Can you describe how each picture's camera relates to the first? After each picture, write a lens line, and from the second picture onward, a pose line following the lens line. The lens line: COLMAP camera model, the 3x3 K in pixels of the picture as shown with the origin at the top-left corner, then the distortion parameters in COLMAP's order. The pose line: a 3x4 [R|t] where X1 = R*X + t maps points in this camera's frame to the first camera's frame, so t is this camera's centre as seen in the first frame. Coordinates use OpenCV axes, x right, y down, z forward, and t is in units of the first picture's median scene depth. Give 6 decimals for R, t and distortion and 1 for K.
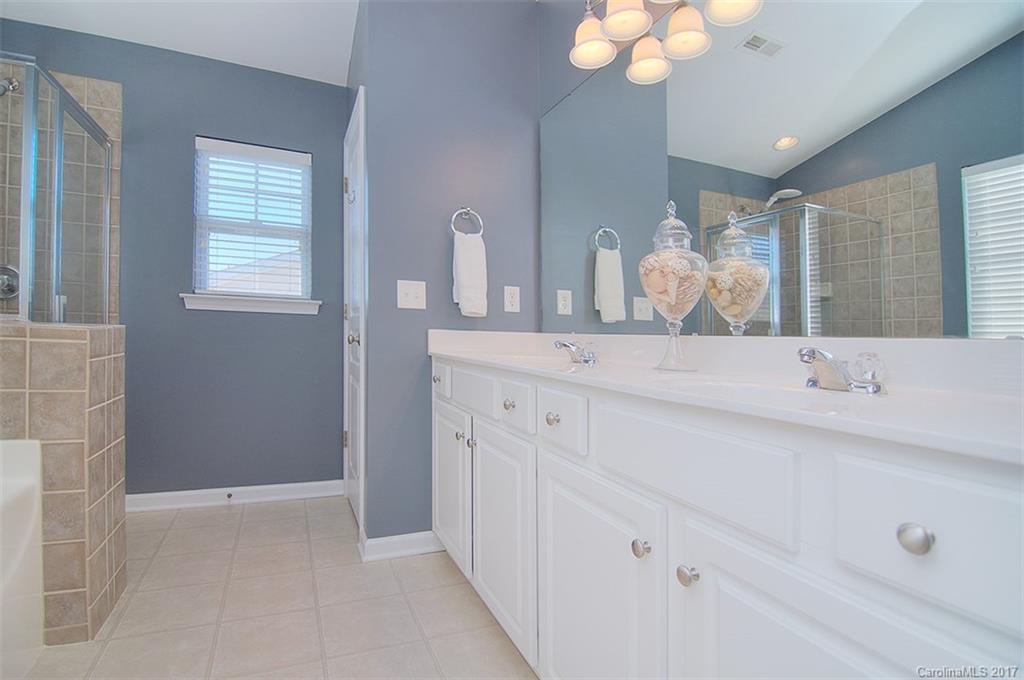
lens RADIAL K [[493.5, 0, 512.7], [0, 493.5, 337.6], [0, 0, 1]] dist [-0.012666, -0.000257]
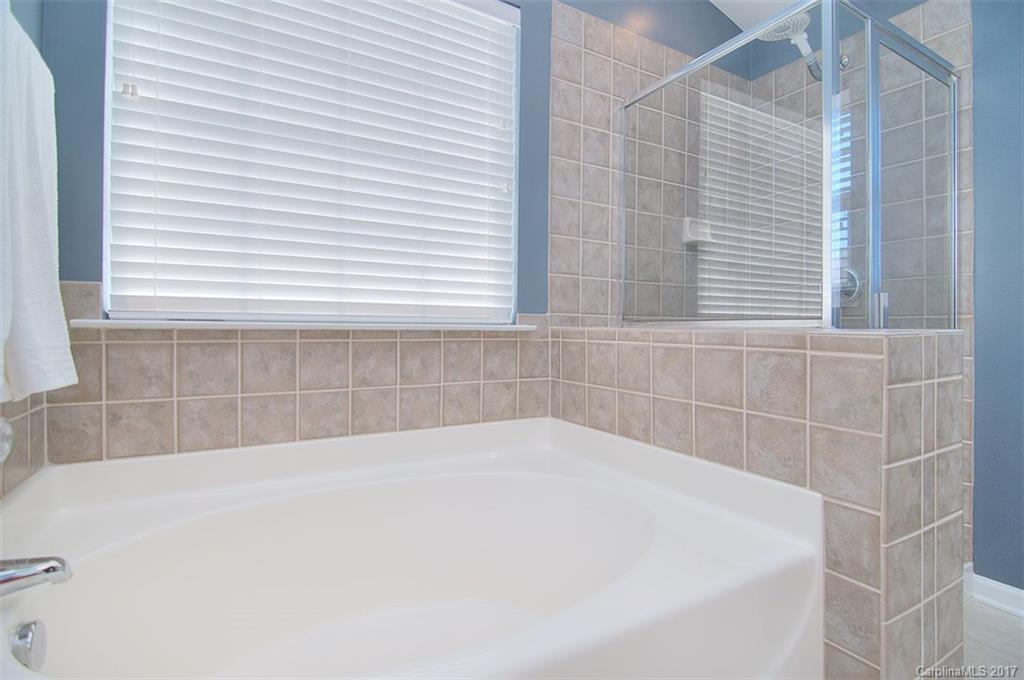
lens RADIAL K [[493.5, 0, 512.7], [0, 493.5, 337.6], [0, 0, 1]] dist [-0.012666, -0.000257]
pose [[0.093245, -0.009015, -0.995602, -0.290819], [-0.007245, 0.999926, -0.009733, -0.007203], [0.995617, 0.008120, 0.093173, 0.468084]]
